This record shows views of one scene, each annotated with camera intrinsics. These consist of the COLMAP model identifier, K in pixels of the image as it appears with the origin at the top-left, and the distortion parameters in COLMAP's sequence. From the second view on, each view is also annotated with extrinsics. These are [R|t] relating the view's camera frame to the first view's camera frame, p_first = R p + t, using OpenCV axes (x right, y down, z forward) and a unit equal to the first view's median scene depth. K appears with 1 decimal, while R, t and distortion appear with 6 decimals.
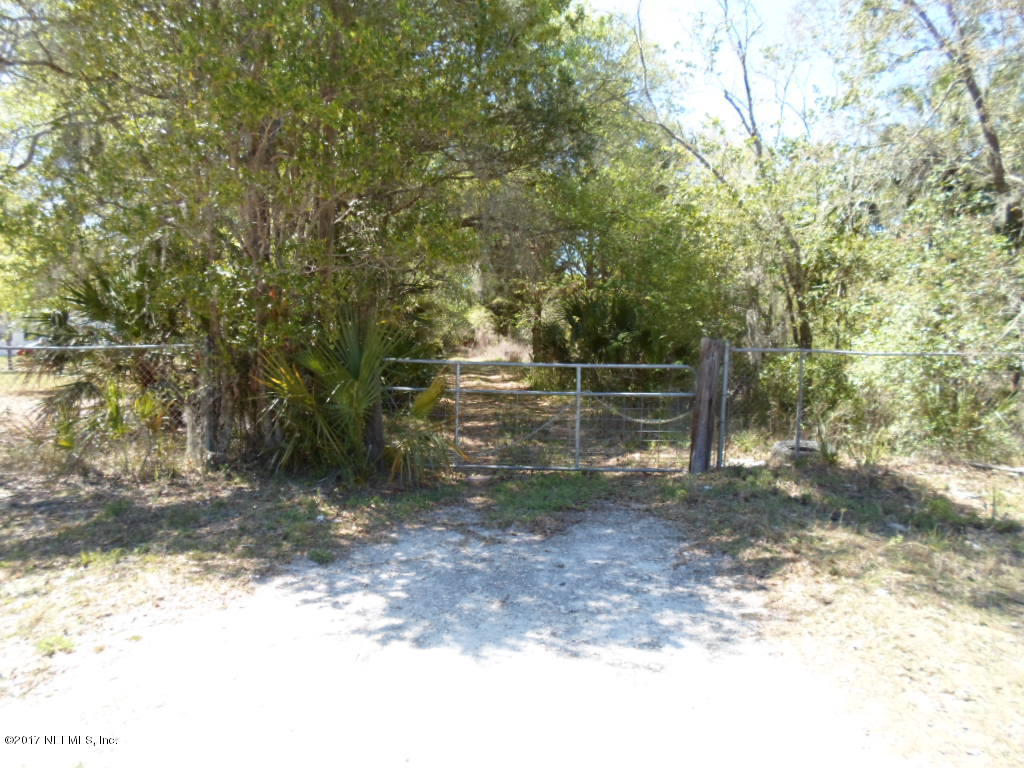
lens RADIAL K [[776.3, 0, 512.0], [0, 776.3, 384.0], [0, 0, 1]] dist [-0.033439, -0.009036]
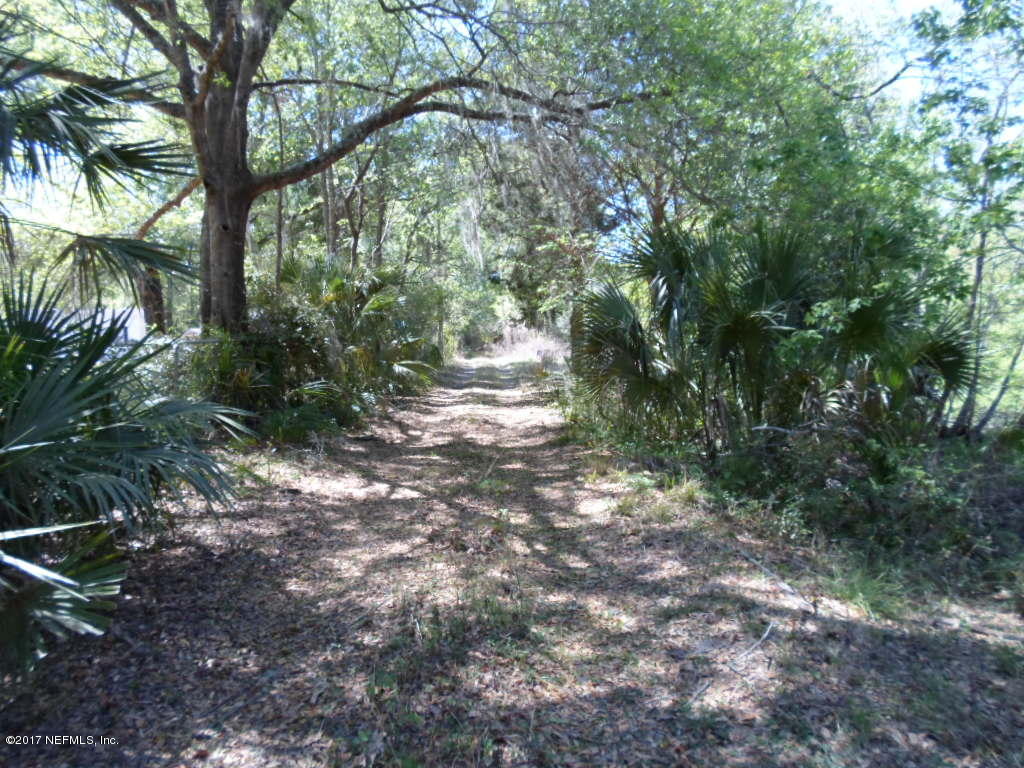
lens RADIAL K [[776.3, 0, 512.0], [0, 776.3, 384.0], [0, 0, 1]] dist [-0.033439, -0.009036]
pose [[0.998474, -0.011927, -0.053922, 0.052742], [0.012206, 0.999914, 0.004853, -0.080904], [0.053860, -0.005504, 0.998533, 1.495528]]
